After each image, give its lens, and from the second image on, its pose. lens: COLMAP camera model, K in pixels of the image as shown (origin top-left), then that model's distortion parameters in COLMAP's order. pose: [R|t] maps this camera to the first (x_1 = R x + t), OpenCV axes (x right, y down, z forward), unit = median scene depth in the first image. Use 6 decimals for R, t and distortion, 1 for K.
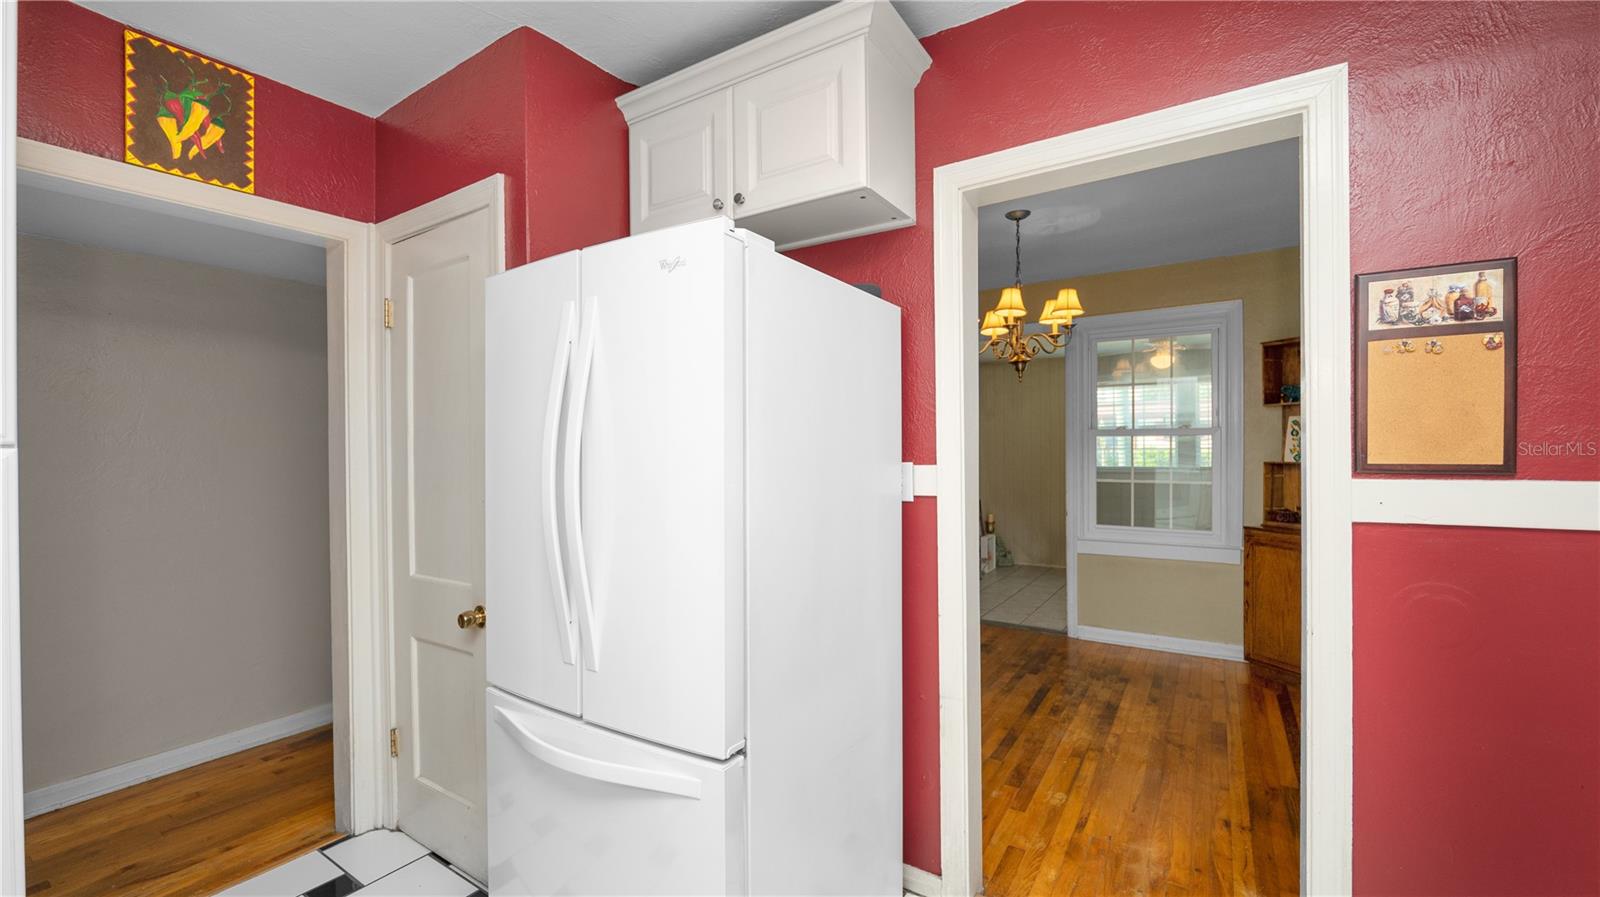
lens RADIAL K [[654.3, 0, 798.3], [0, 654.3, 451.3], [0, 0, 1]] dist [-0.009249, 0.000024]
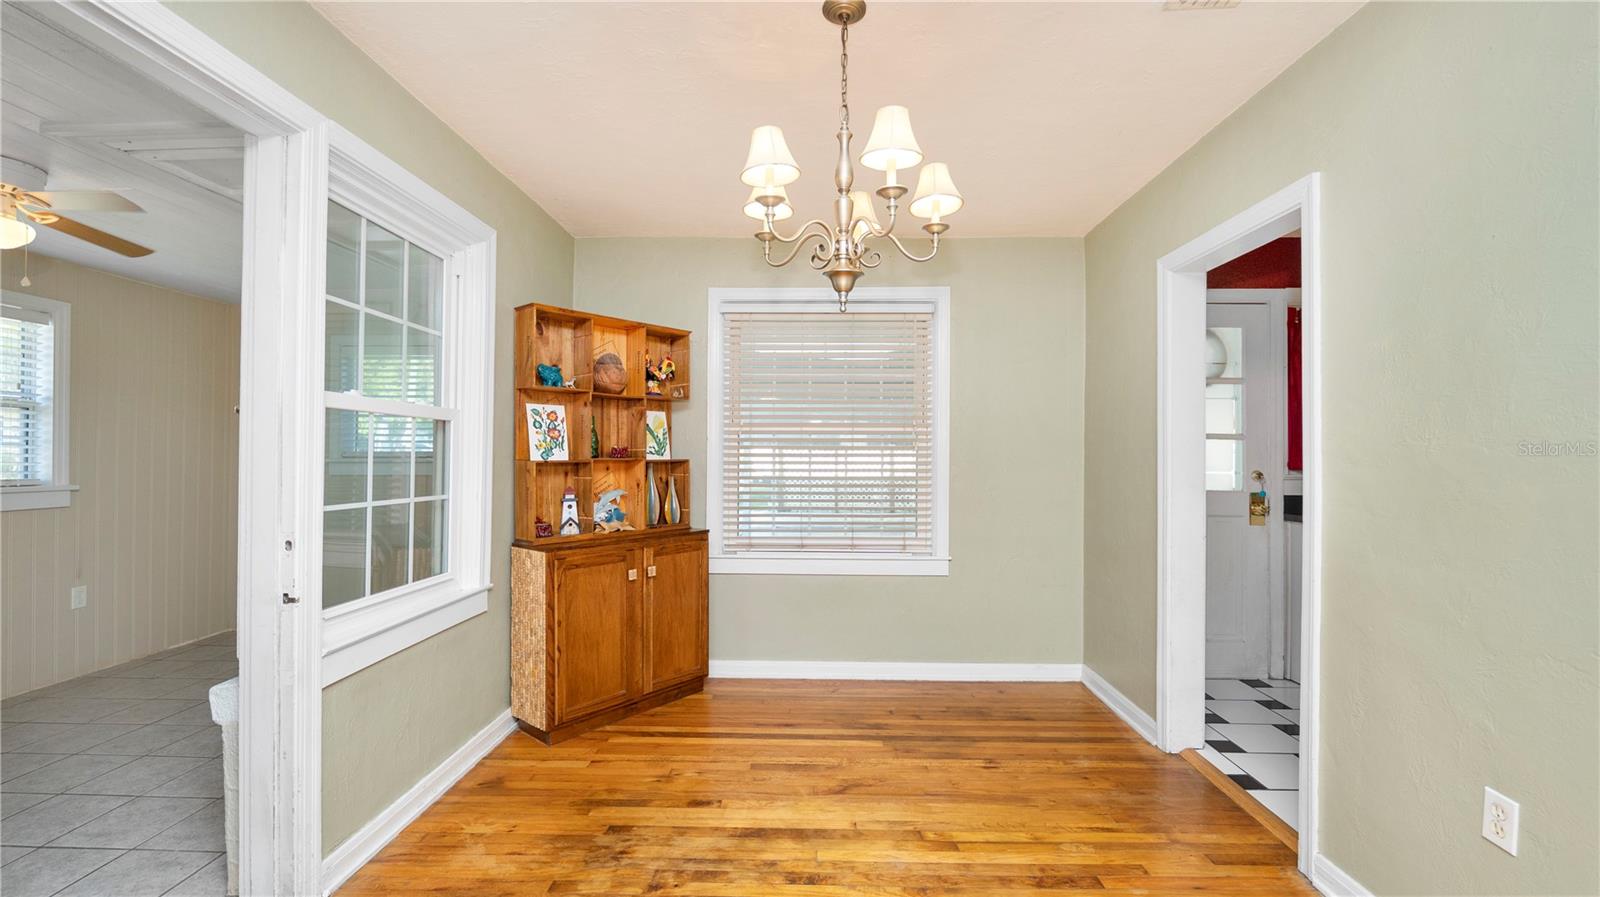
lens RADIAL K [[654.3, 0, 798.3], [0, 654.3, 451.3], [0, 0, 1]] dist [-0.009249, 0.000024]
pose [[-0.523070, 0.012882, 0.852193, -0.091821], [0.005735, 0.999916, -0.011595, 0.015508], [-0.852271, -0.001178, -0.523100, 1.145495]]
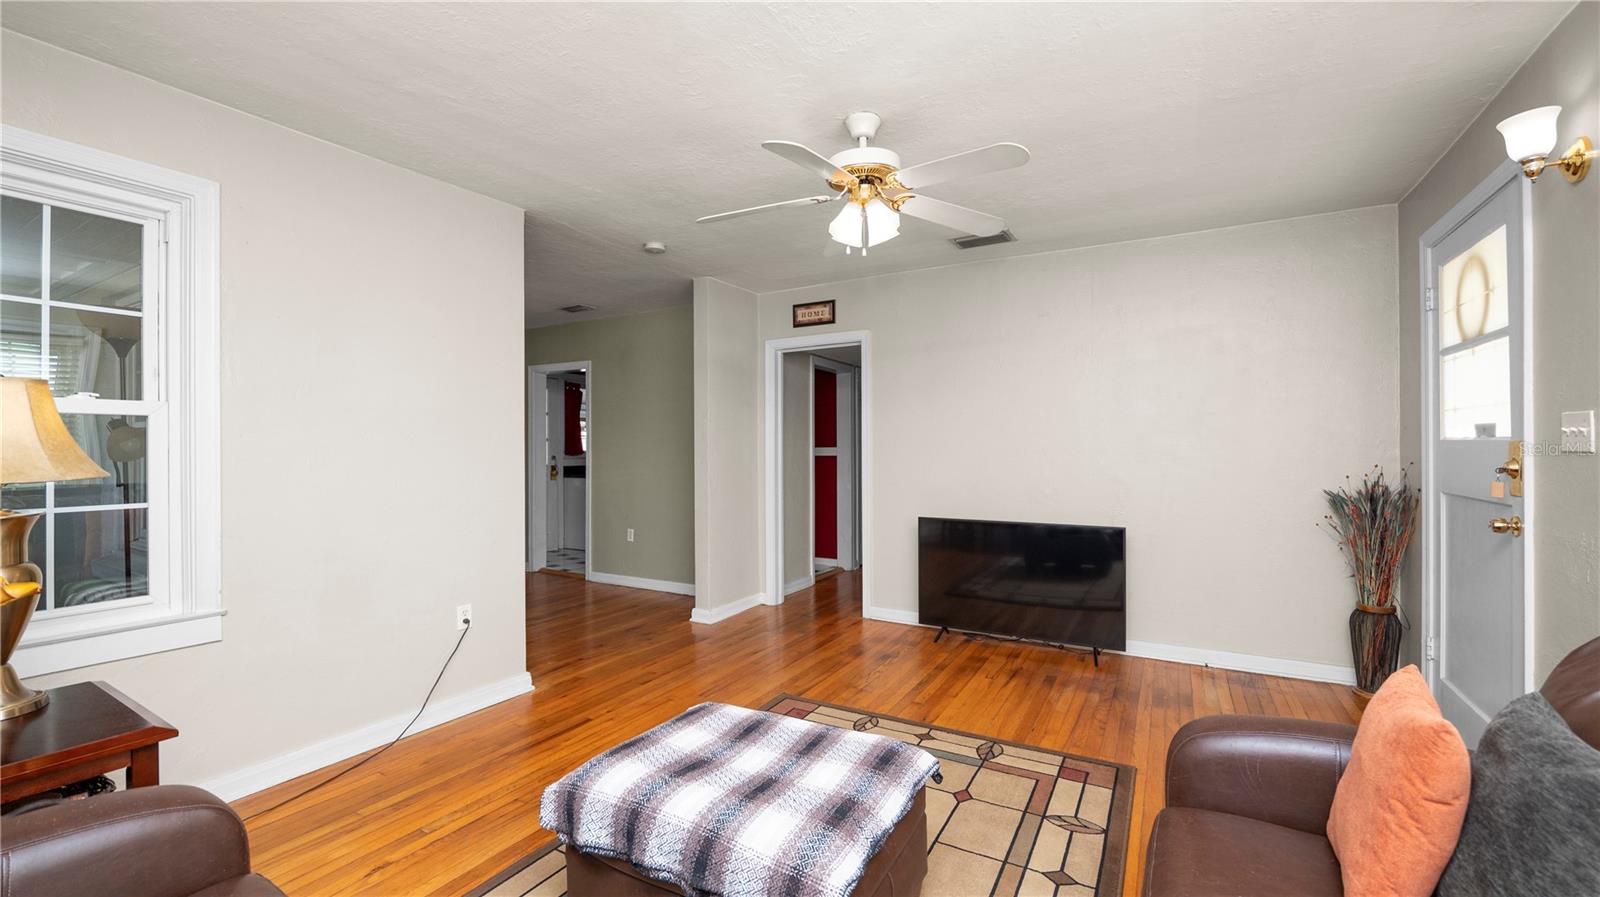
lens RADIAL K [[652.1, 0, 800.0], [0, 652.1, 448.5], [0, 0, 1]] dist [-0.009098, 0.000047]
pose [[-0.998608, 0.014133, -0.050825, -0.318674], [0.013810, 0.999882, 0.006688, 0.011178], [0.050913, 0.005977, -0.998685, 2.210862]]
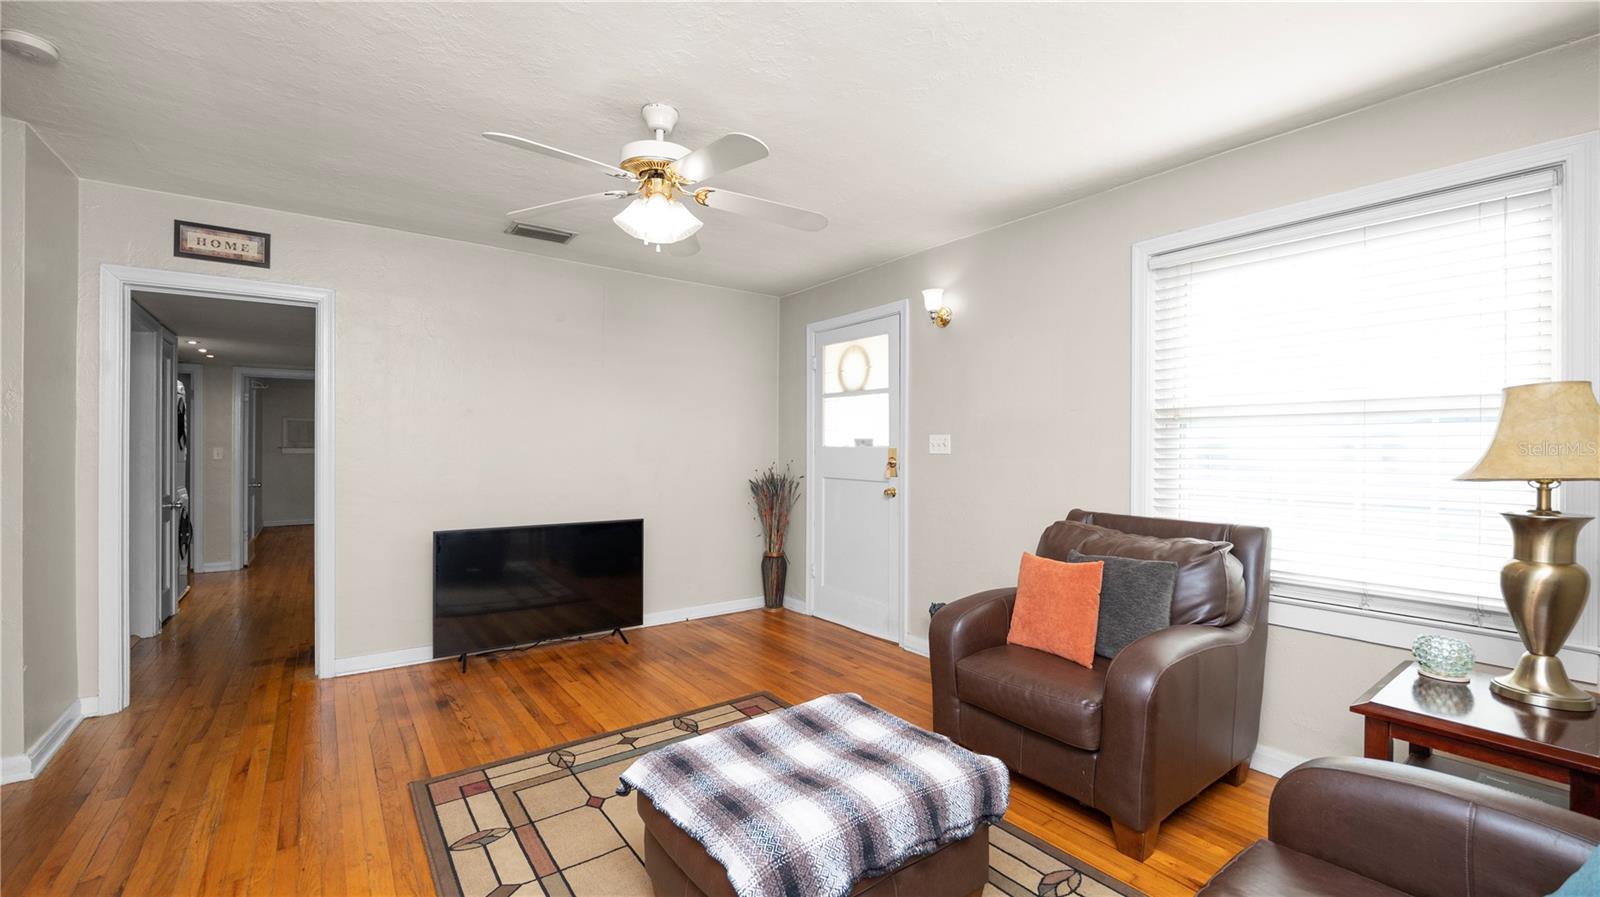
lens RADIAL K [[654.3, 0, 798.3], [0, 654.3, 451.3], [0, 0, 1]] dist [-0.009249, 0.000024]
pose [[-0.354353, 0.010609, -0.935051, 0.123990], [-0.005470, 0.999895, 0.013418, 0.008033], [0.935096, 0.009869, -0.354258, 1.918997]]
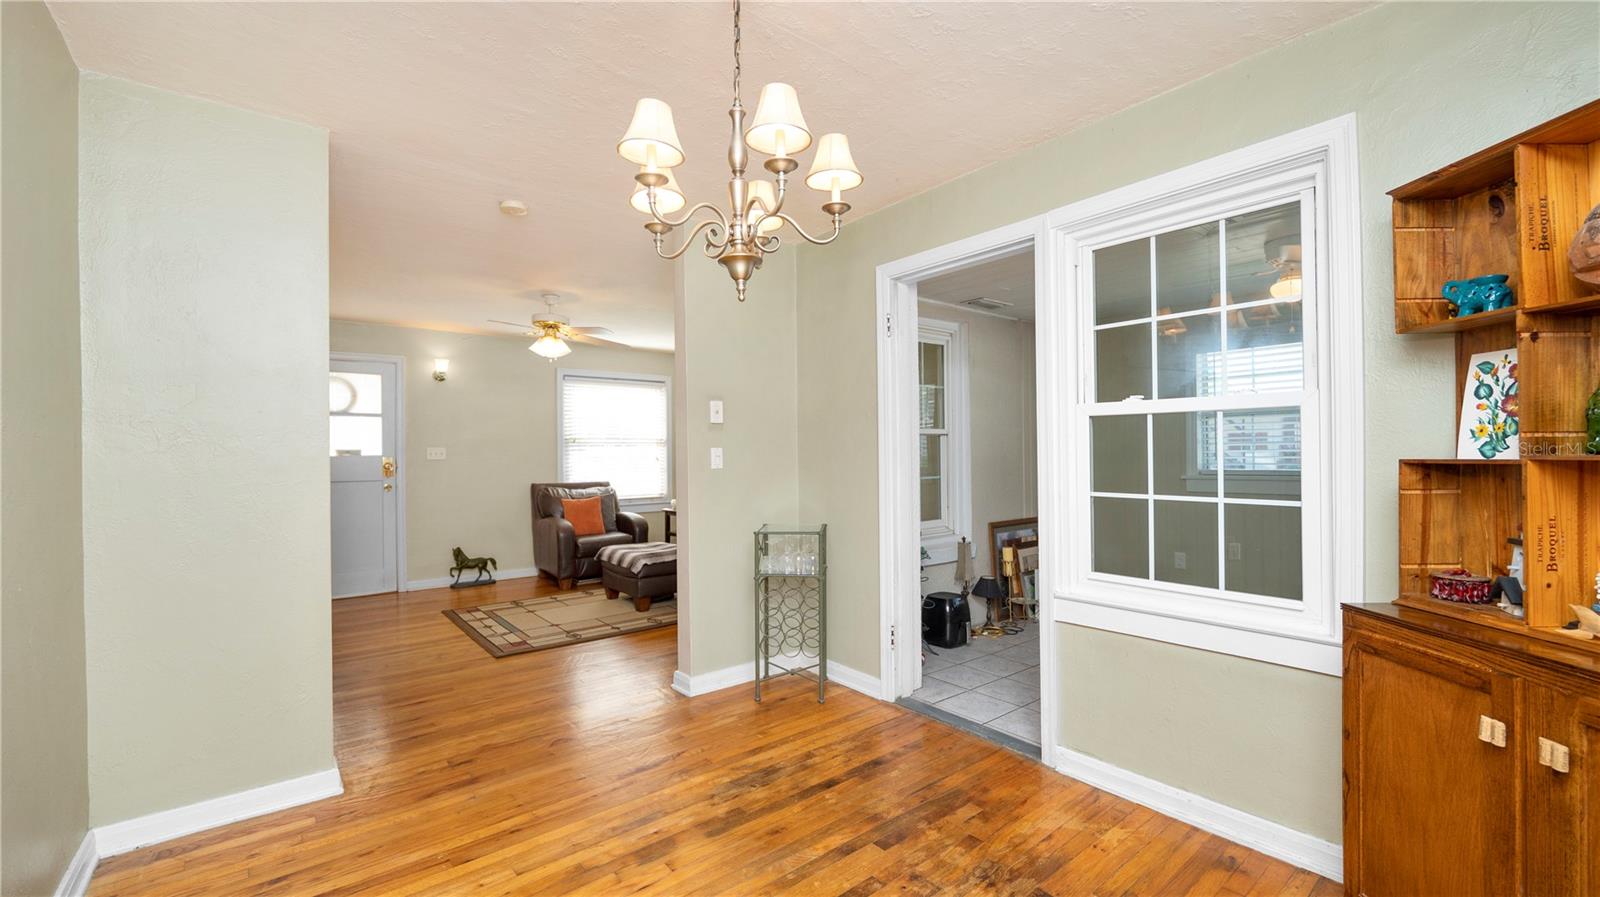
lens RADIAL K [[654.3, 0, 798.3], [0, 654.3, 451.3], [0, 0, 1]] dist [-0.009249, 0.000024]
pose [[0.952284, -0.002471, -0.305203, 0.465639], [0.001294, 0.999991, -0.004060, 0.011717], [0.305210, 0.003471, 0.952279, 0.461648]]
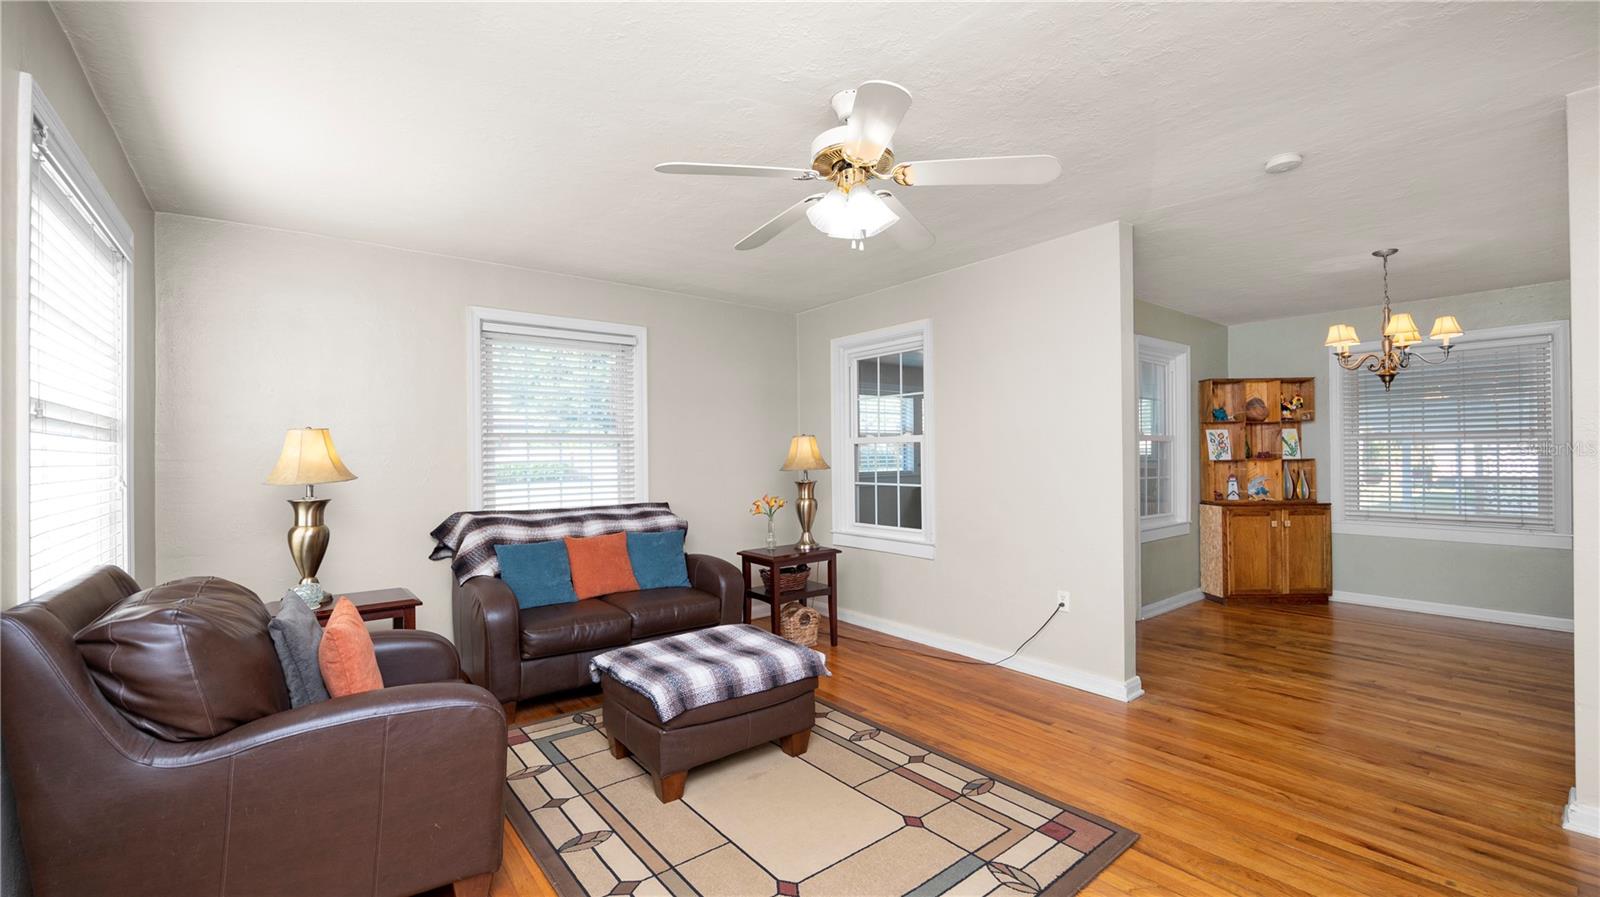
lens RADIAL K [[654.3, 0, 798.3], [0, 654.3, 451.3], [0, 0, 1]] dist [-0.009249, 0.000024]
pose [[0.314443, 0.015631, 0.949148, -0.979515], [0.009928, 0.999756, -0.019754, 0.016699], [-0.949224, 0.015635, 0.314211, 1.436883]]
